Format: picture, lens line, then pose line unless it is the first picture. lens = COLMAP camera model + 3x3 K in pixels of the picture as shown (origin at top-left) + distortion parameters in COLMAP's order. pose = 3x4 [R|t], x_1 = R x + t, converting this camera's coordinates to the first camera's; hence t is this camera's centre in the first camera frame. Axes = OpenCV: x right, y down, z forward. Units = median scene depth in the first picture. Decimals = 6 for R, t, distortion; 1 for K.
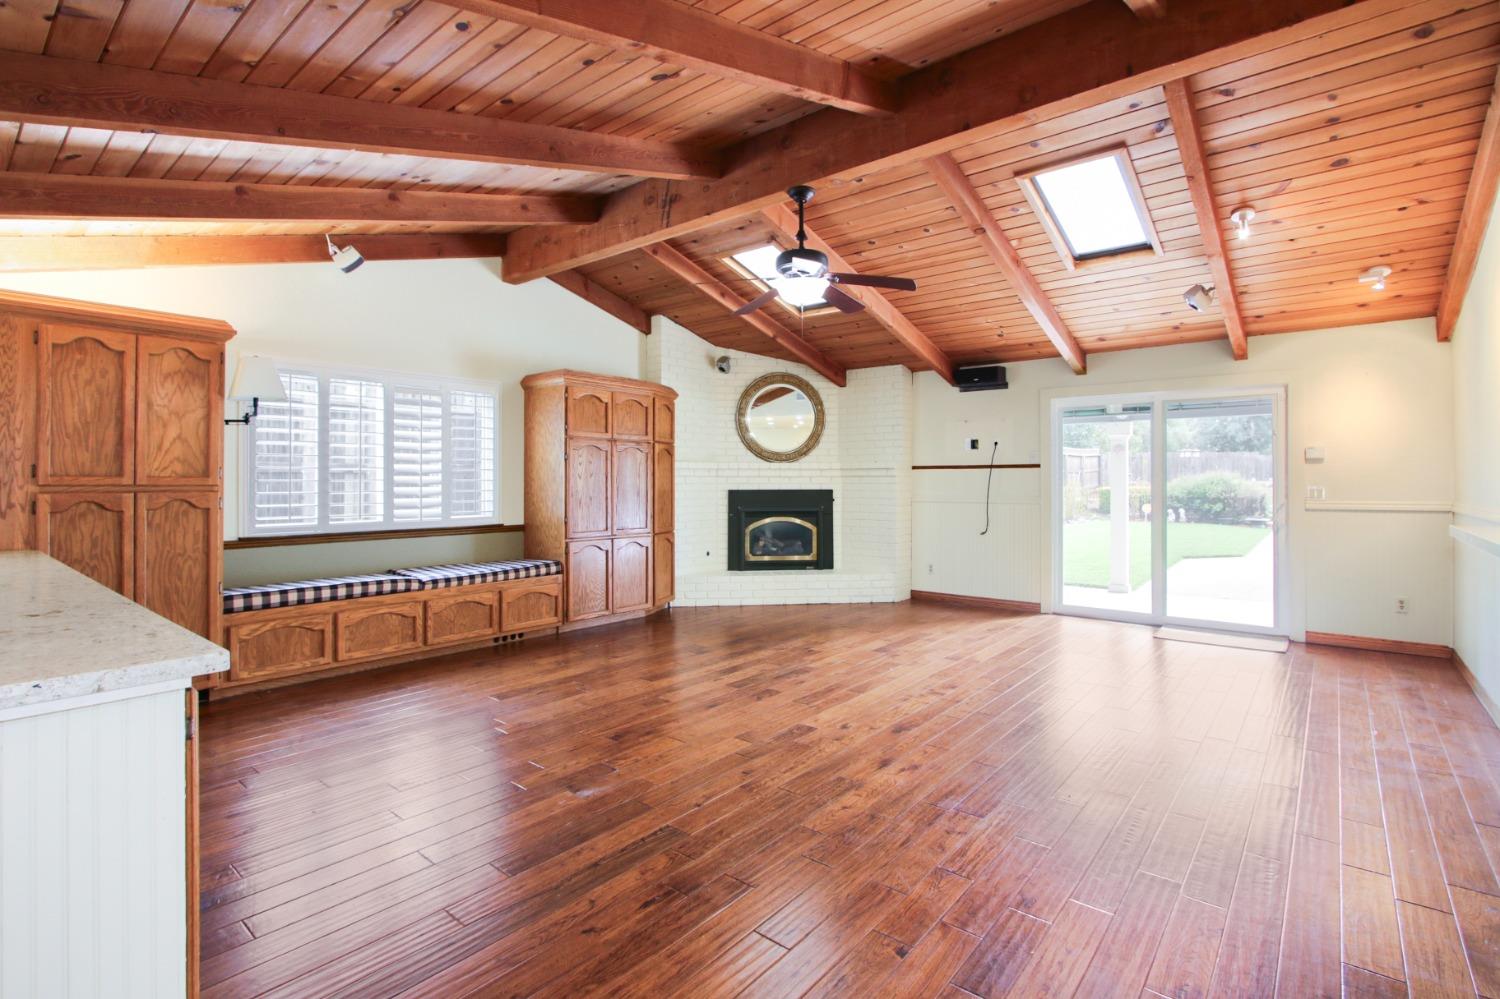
lens RADIAL K [[705.1, 0, 756.2], [0, 705.1, 475.7], [0, 0, 1]] dist [-0.014816, 0.001768]
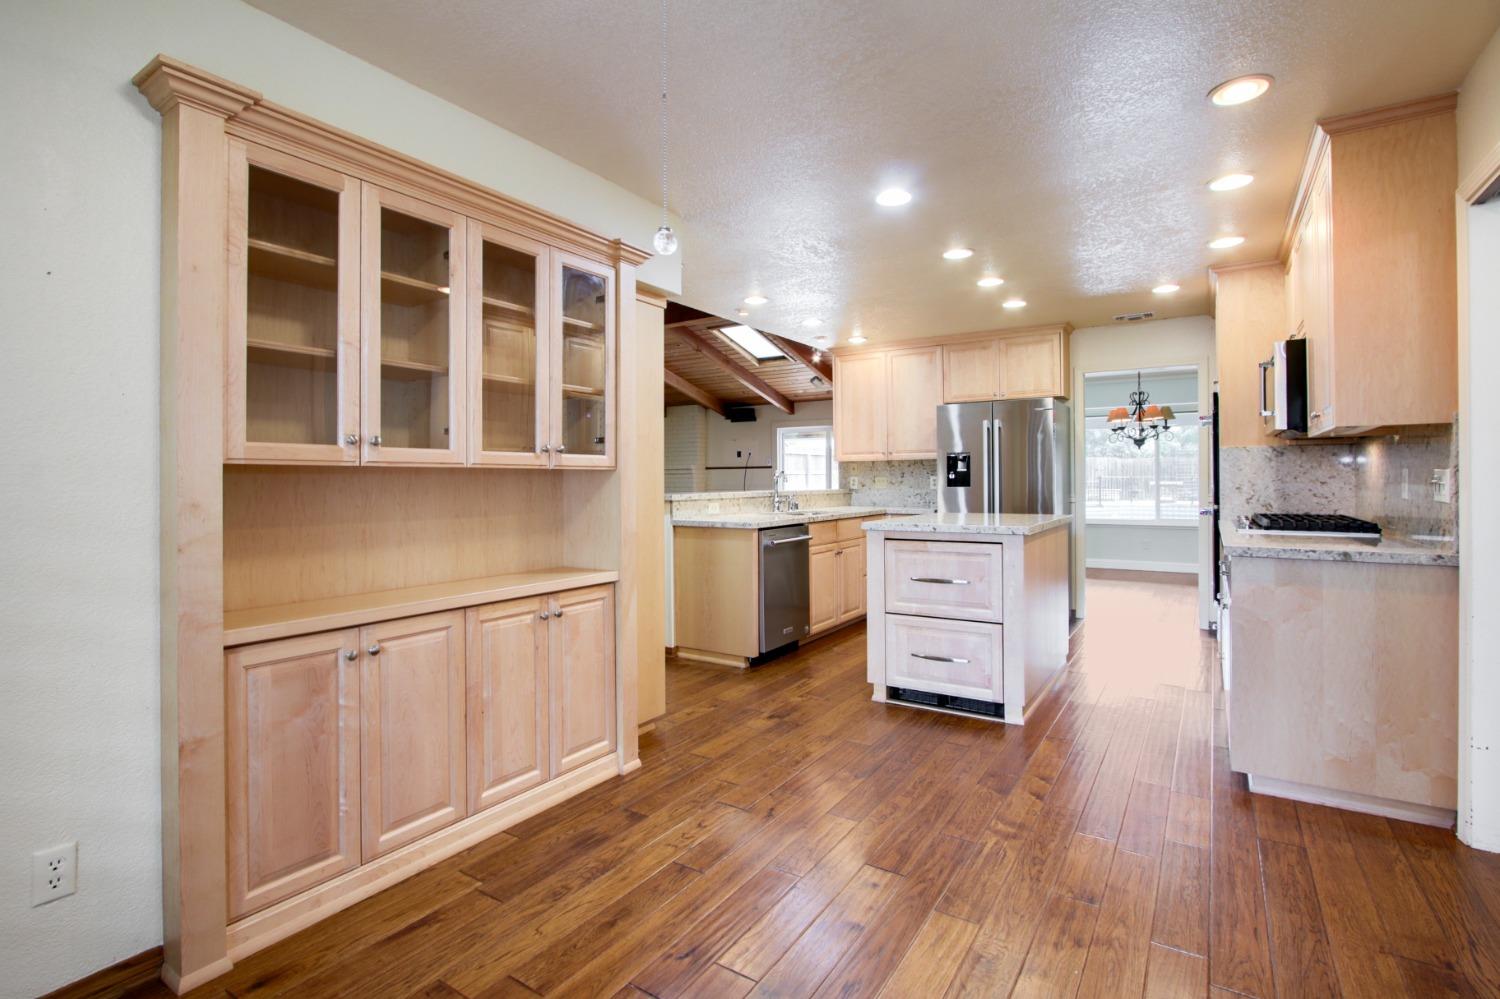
lens RADIAL K [[705.1, 0, 759.8], [0, 705.1, 480.8], [0, 0, 1]] dist [-0.014816, 0.001768]
pose [[0.993507, -0.003365, 0.113722, 0.203599], [0.002536, 0.999969, 0.007435, 0.006963], [-0.113743, -0.007098, 0.993485, -0.796482]]
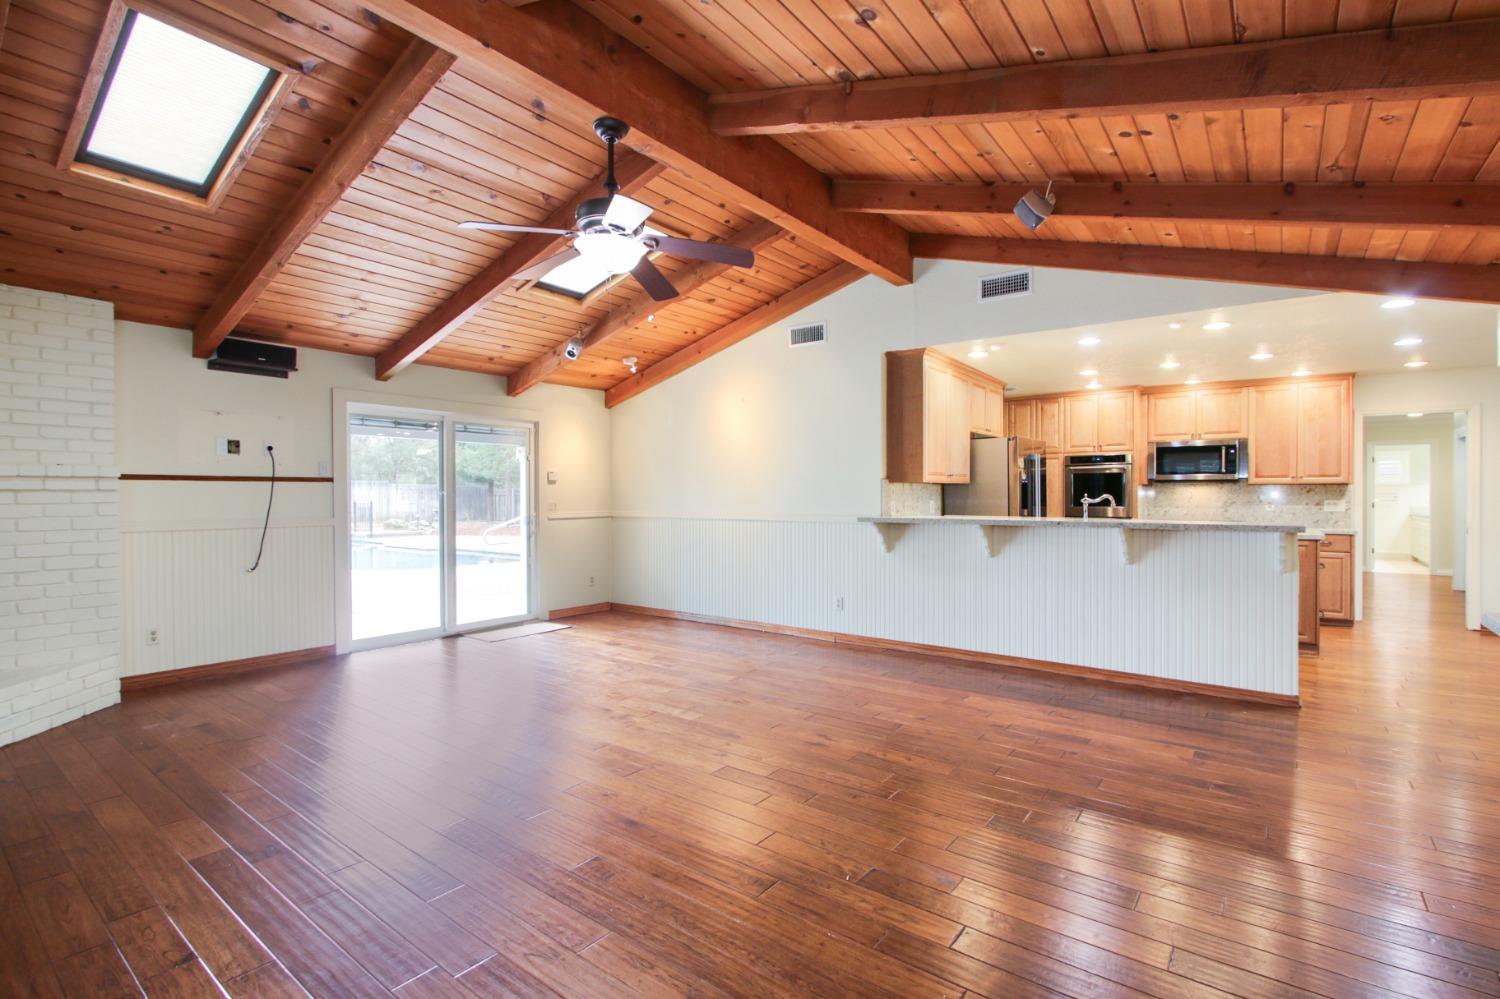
lens RADIAL K [[705.1, 0, 755.1], [0, 705.1, 499.8], [0, 0, 1]] dist [-0.014816, 0.001768]
pose [[-0.041887, -0.004404, 0.999113, -0.503993], [-0.005238, 0.999978, 0.004188, 0.004210], [-0.999109, -0.005058, -0.041909, 0.606969]]
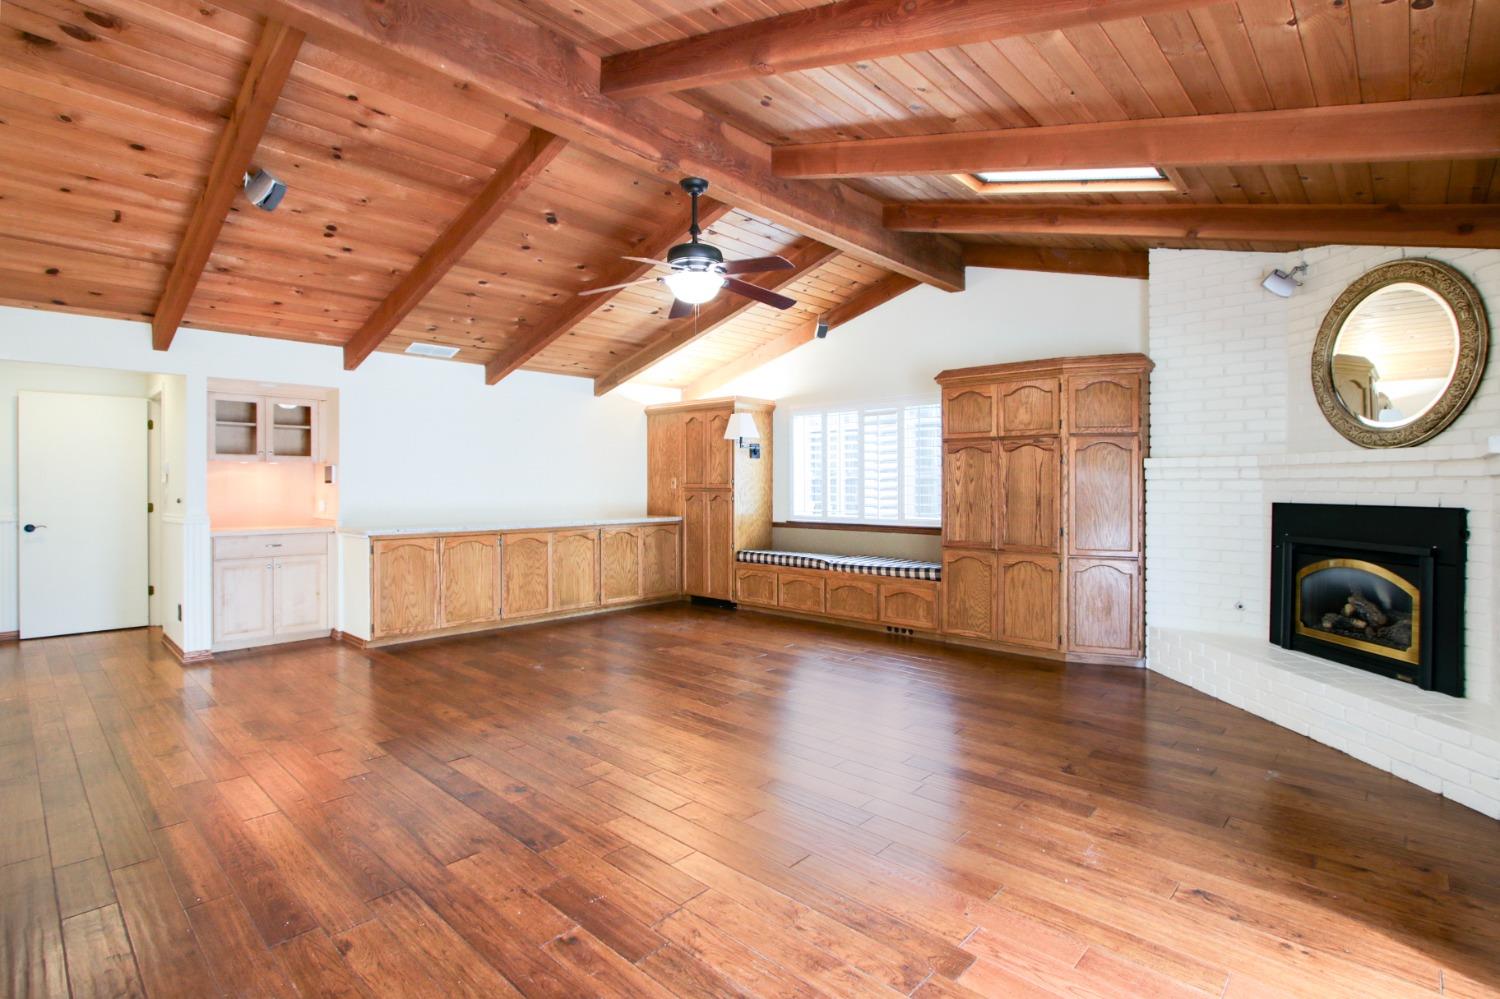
lens RADIAL K [[705.1, 0, 758.6], [0, 705.1, 495.1], [0, 0, 1]] dist [-0.014816, 0.001768]
pose [[-0.050647, 0.013761, -0.998622, 0.702351], [0.007457, 0.999882, 0.013400, 0.004151], [0.998689, -0.006768, -0.050744, 0.787288]]
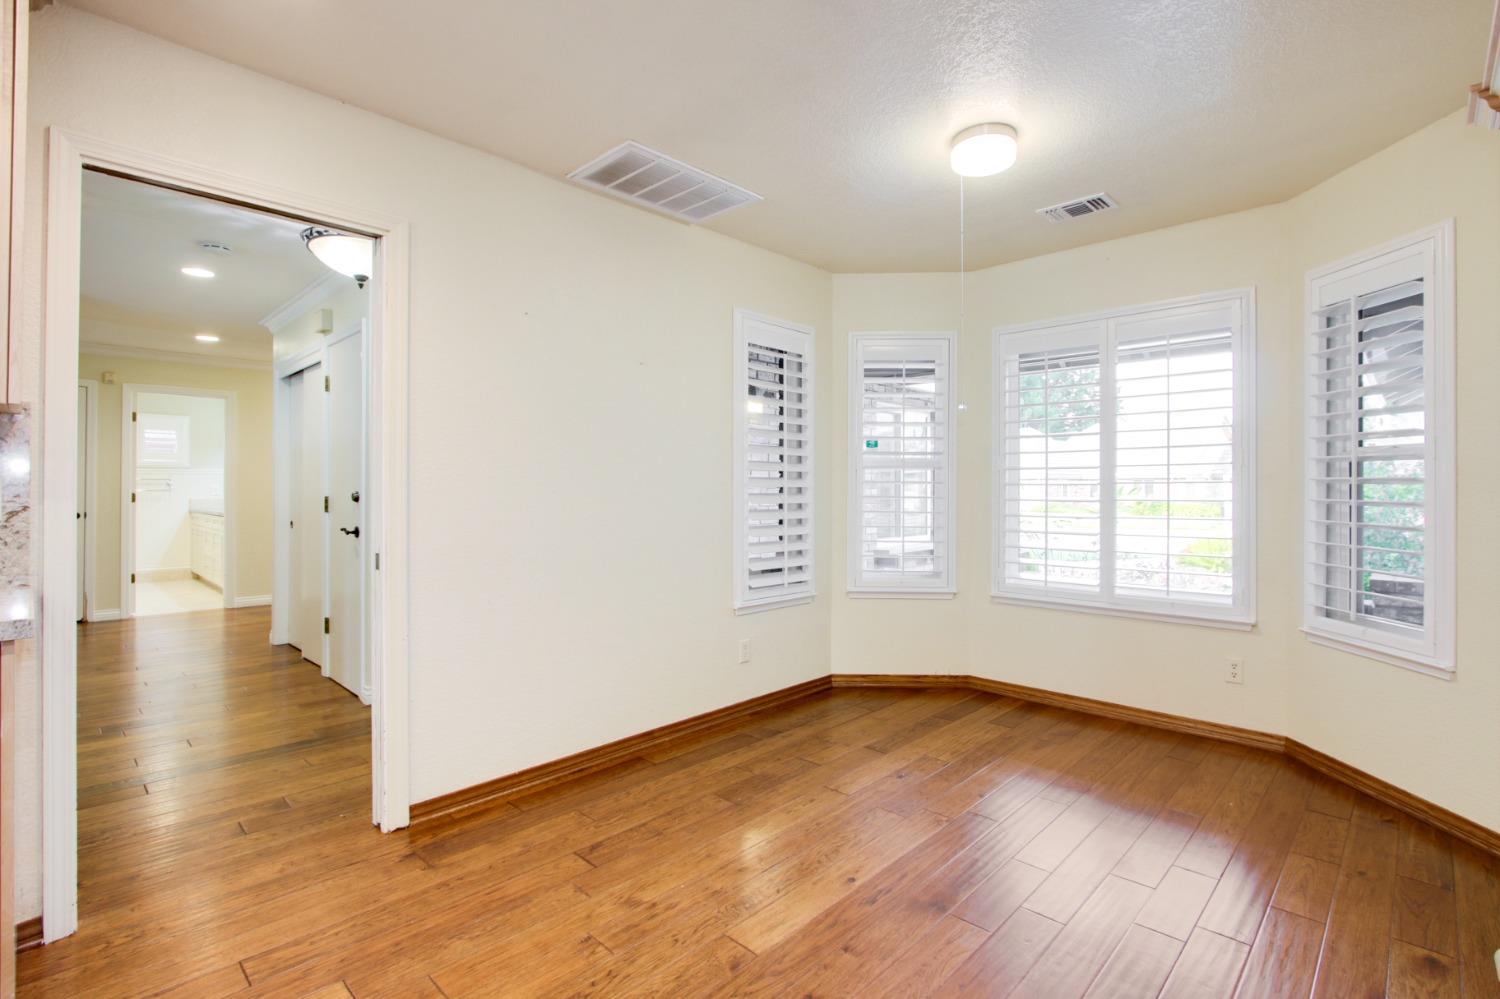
lens RADIAL K [[705.1, 0, 755.6], [0, 705.1, 482.3], [0, 0, 1]] dist [-0.014816, 0.001768]
pose [[-0.996724, 0.001347, 0.080863, 0.298733], [0.000056, 0.999873, -0.015968, 0.012181], [-0.080874, -0.015911, -0.996597, -0.178154]]
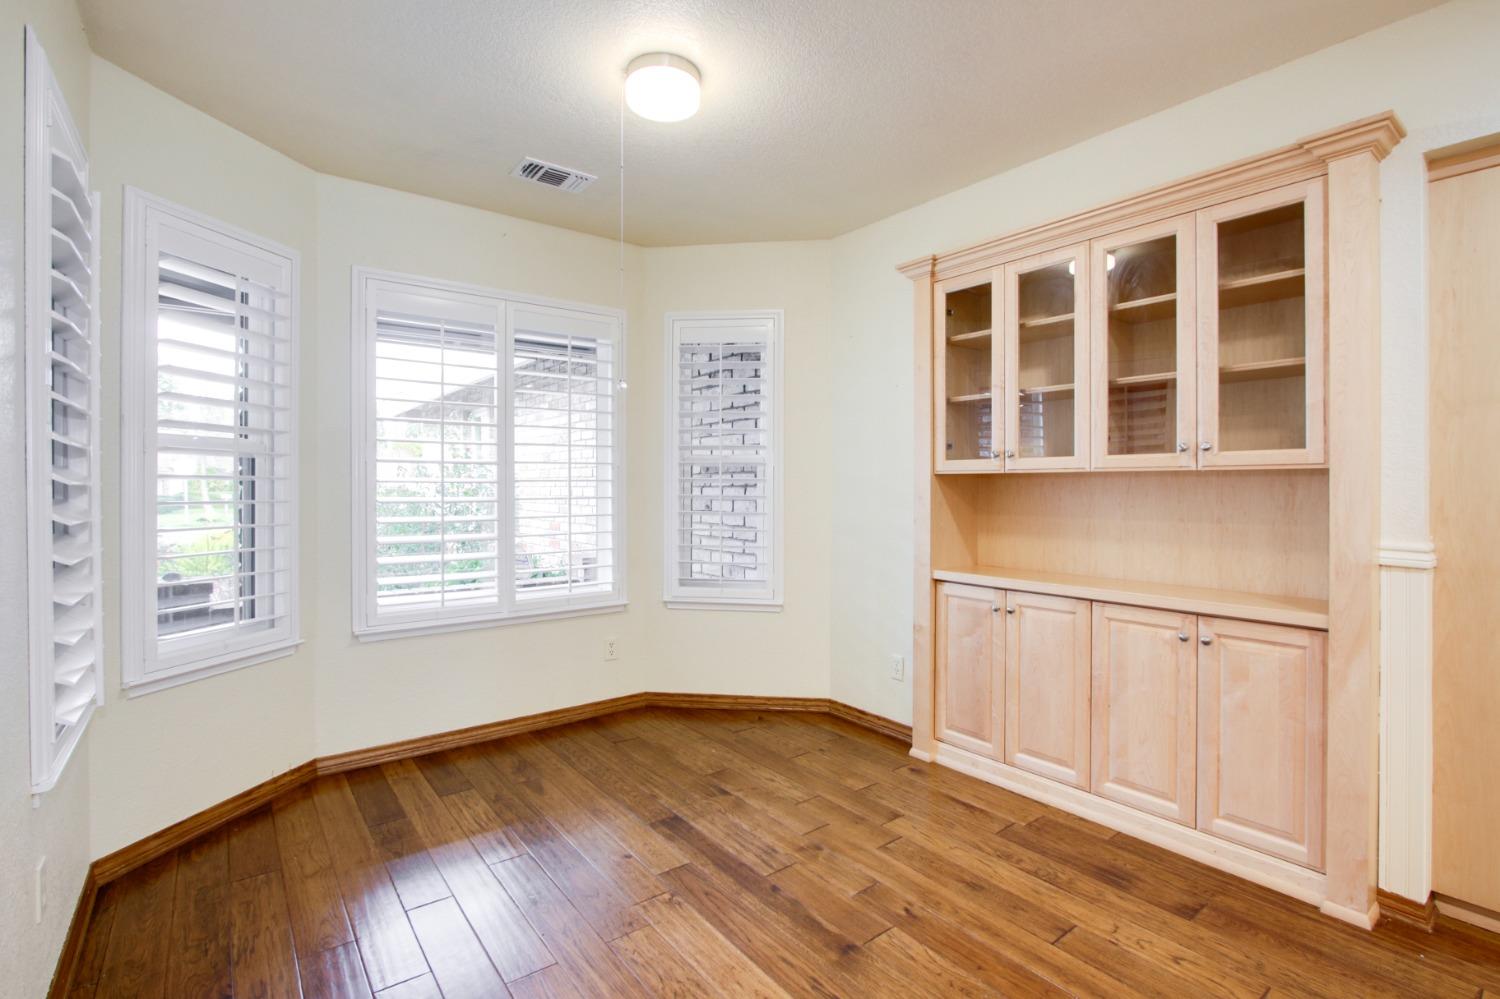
lens RADIAL K [[705.1, 0, 760.8], [0, 705.1, 489.8], [0, 0, 1]] dist [-0.014816, 0.001768]
pose [[-0.220402, 0.006894, -0.975385, 0.542392], [0.008189, 0.999953, 0.005217, 0.009096], [0.975375, -0.006837, -0.220448, -0.492137]]
